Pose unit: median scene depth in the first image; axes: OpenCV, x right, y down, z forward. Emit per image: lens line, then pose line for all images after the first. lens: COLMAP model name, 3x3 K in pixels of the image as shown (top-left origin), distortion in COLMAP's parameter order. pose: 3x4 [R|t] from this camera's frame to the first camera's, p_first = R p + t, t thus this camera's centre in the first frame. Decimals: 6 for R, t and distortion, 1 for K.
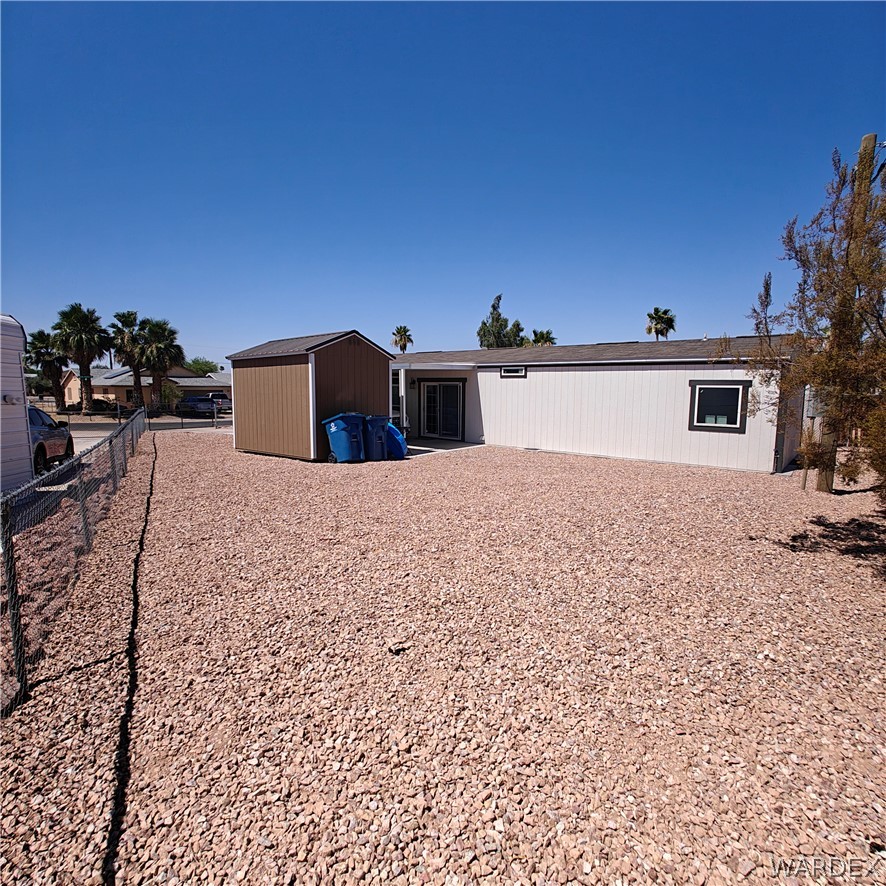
lens RADIAL K [[494.5, 0, 447.8], [0, 494.5, 444.6], [0, 0, 1]] dist [0.004549, 0.000595]
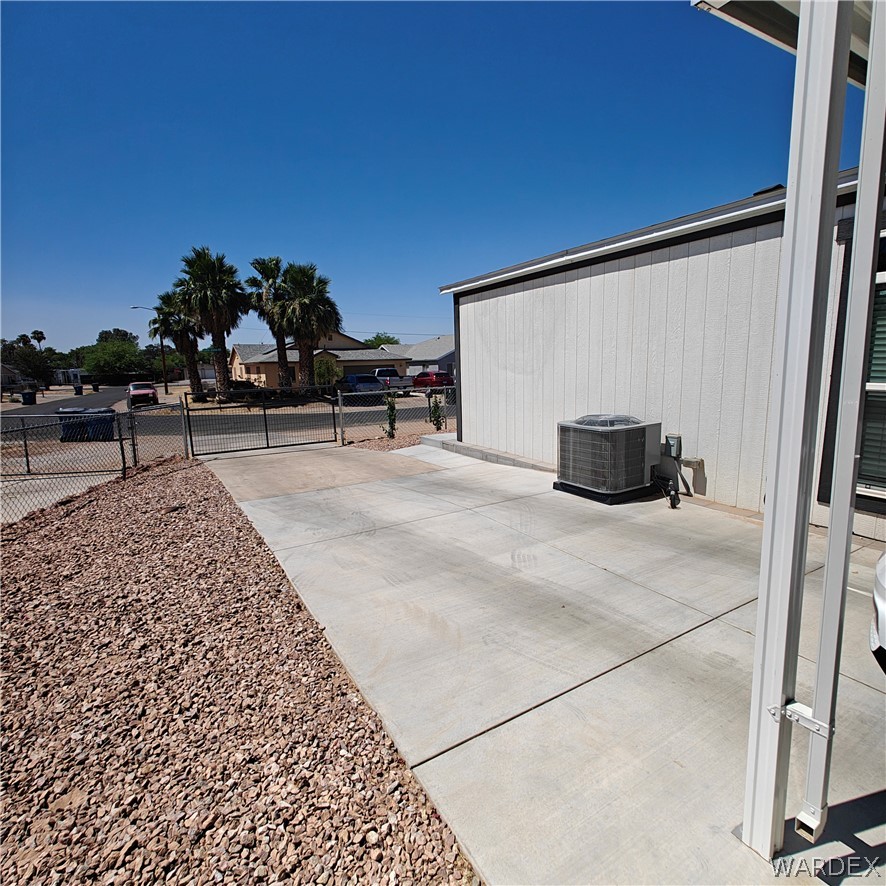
lens RADIAL K [[494.5, 0, 442.7], [0, 494.5, 441.5], [0, 0, 1]] dist [0.004549, 0.000595]
pose [[0.933314, 0.023969, -0.358261, -1.729735], [-0.008159, 0.998928, 0.045577, -0.429513], [0.358969, -0.039614, 0.932508, 4.829104]]
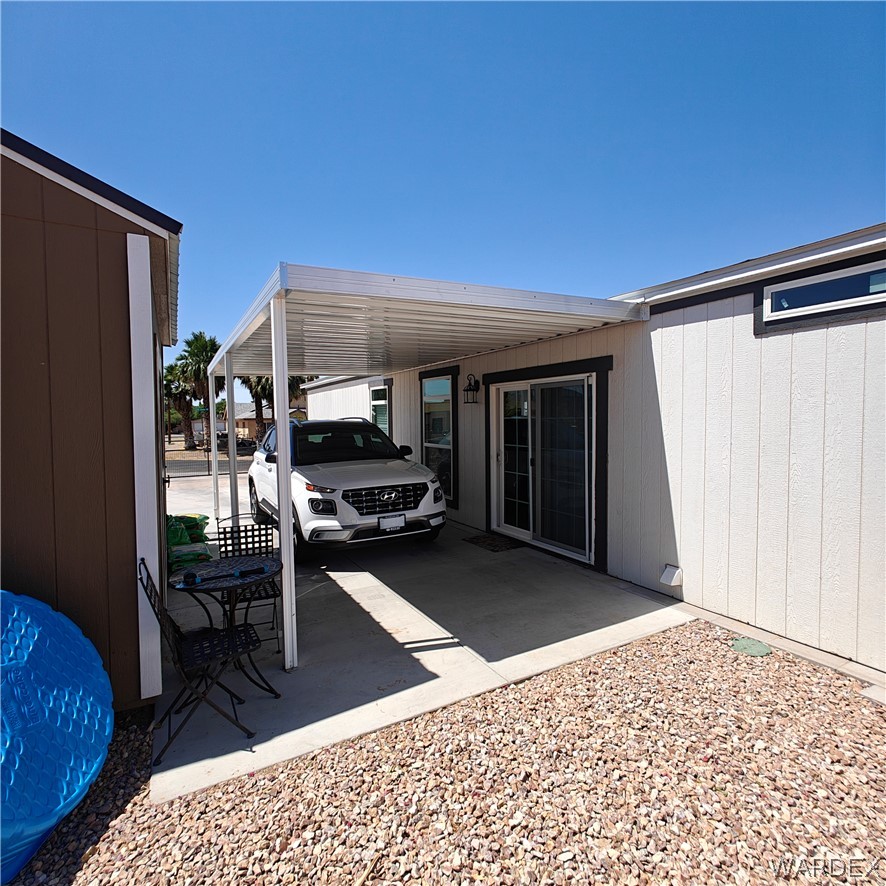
lens RADIAL K [[494.5, 0, 439.1], [0, 494.5, 439.6], [0, 0, 1]] dist [0.004549, 0.000595]
pose [[0.923485, -0.002787, -0.383624, 0.284721], [-0.025225, 0.997368, -0.067970, -0.325360], [0.382804, 0.072446, 0.920985, 3.557961]]
